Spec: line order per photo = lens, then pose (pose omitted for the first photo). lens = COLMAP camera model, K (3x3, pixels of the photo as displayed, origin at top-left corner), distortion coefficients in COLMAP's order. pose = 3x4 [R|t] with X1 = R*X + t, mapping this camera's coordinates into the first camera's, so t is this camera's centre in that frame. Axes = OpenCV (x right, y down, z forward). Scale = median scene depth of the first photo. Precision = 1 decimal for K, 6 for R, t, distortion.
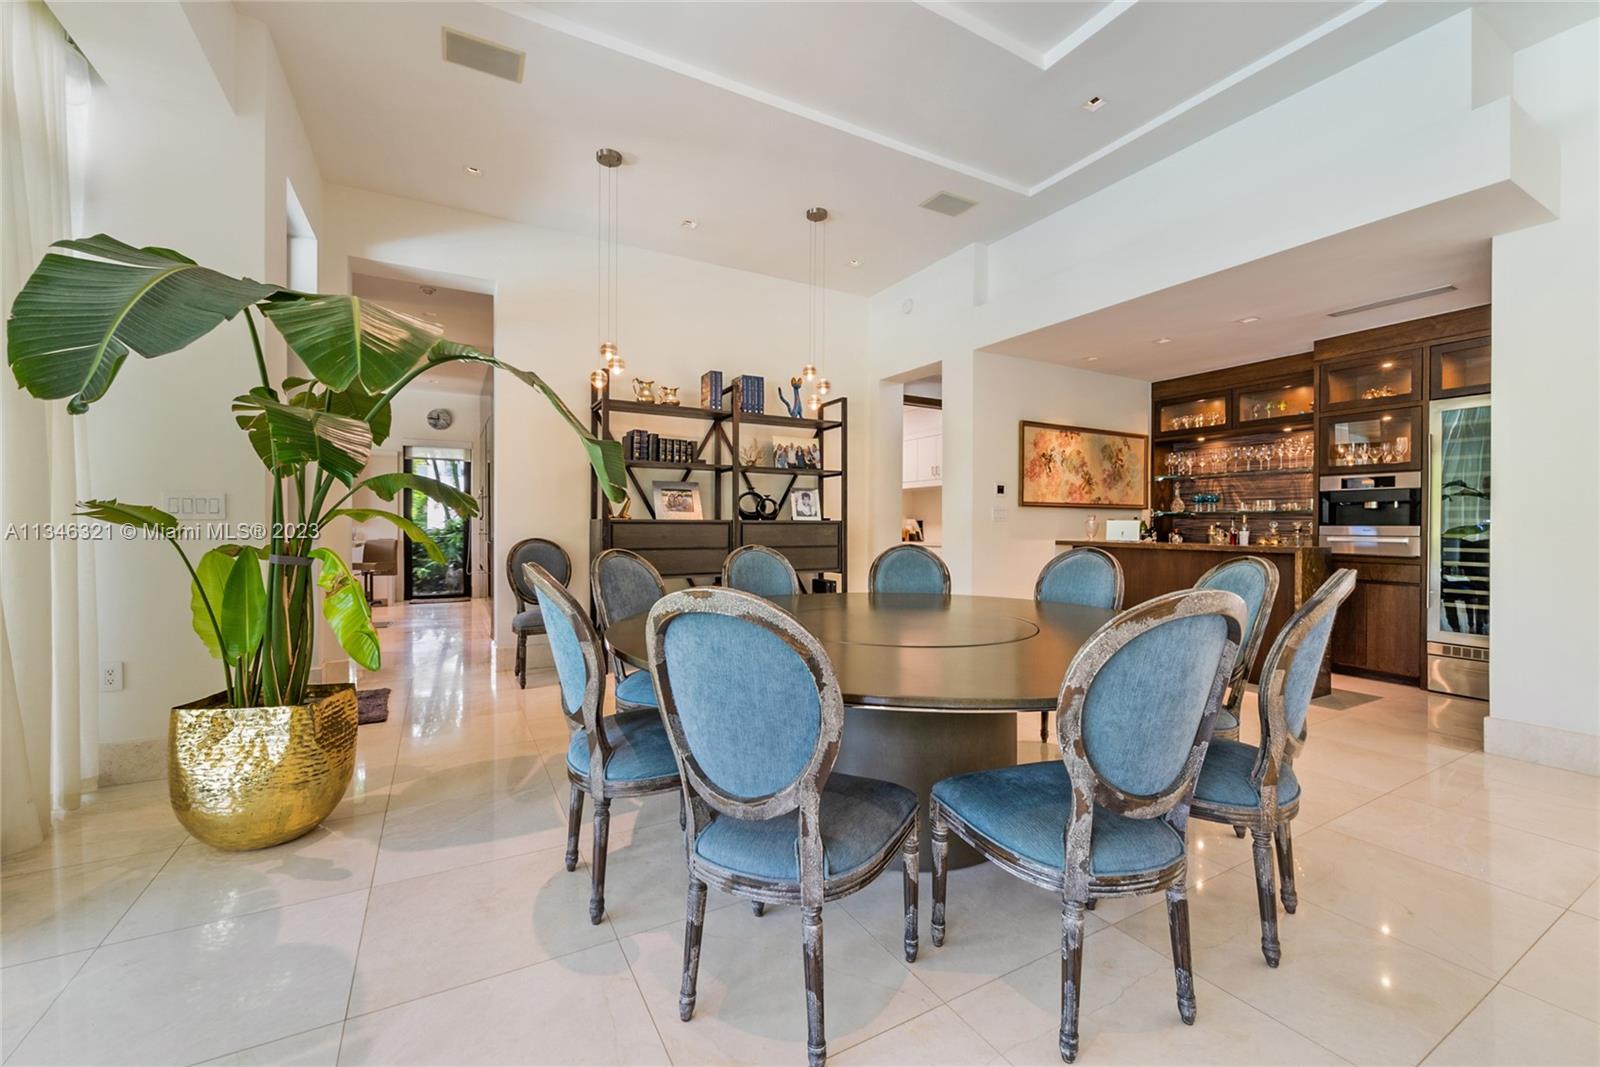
lens RADIAL K [[635.8, 0, 788.3], [0, 635.8, 515.4], [0, 0, 1]] dist [-0.009931, -0.000228]
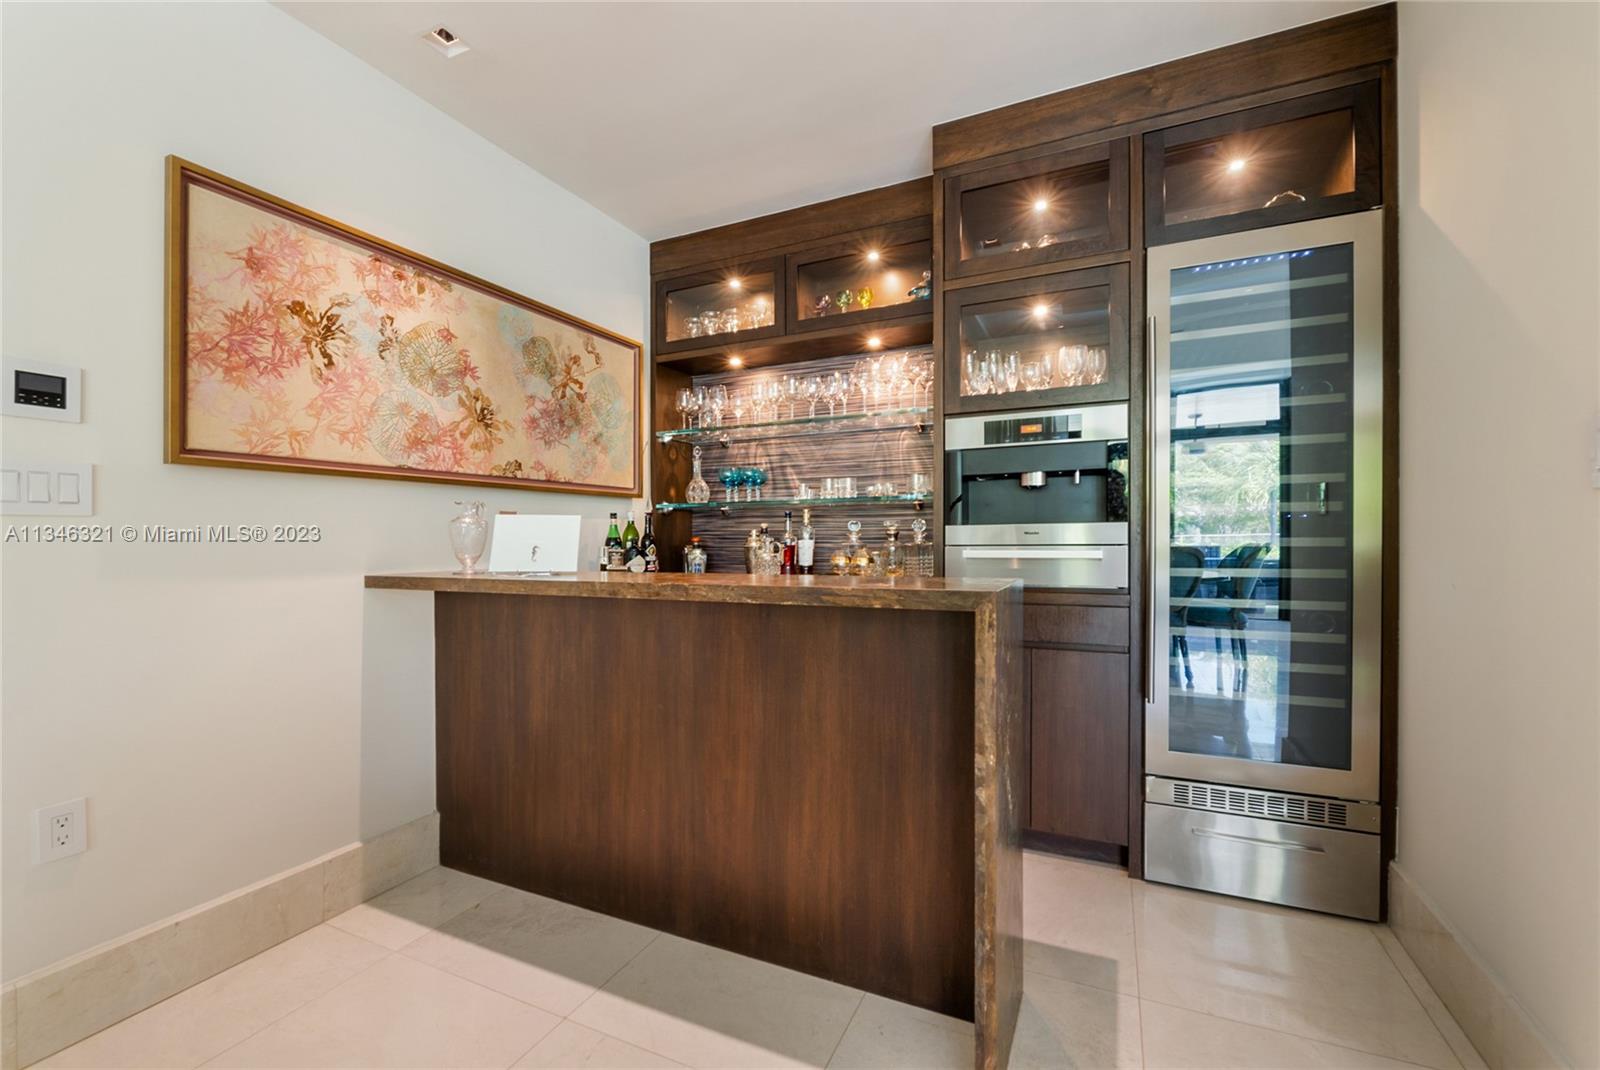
lens RADIAL K [[635.8, 0, 802.6], [0, 635.8, 532.2], [0, 0, 1]] dist [-0.009931, -0.000228]
pose [[0.799573, -0.008338, 0.600511, 0.397311], [0.005738, 0.999964, 0.006245, 0.015223], [-0.600542, -0.001548, 0.799592, 0.573185]]
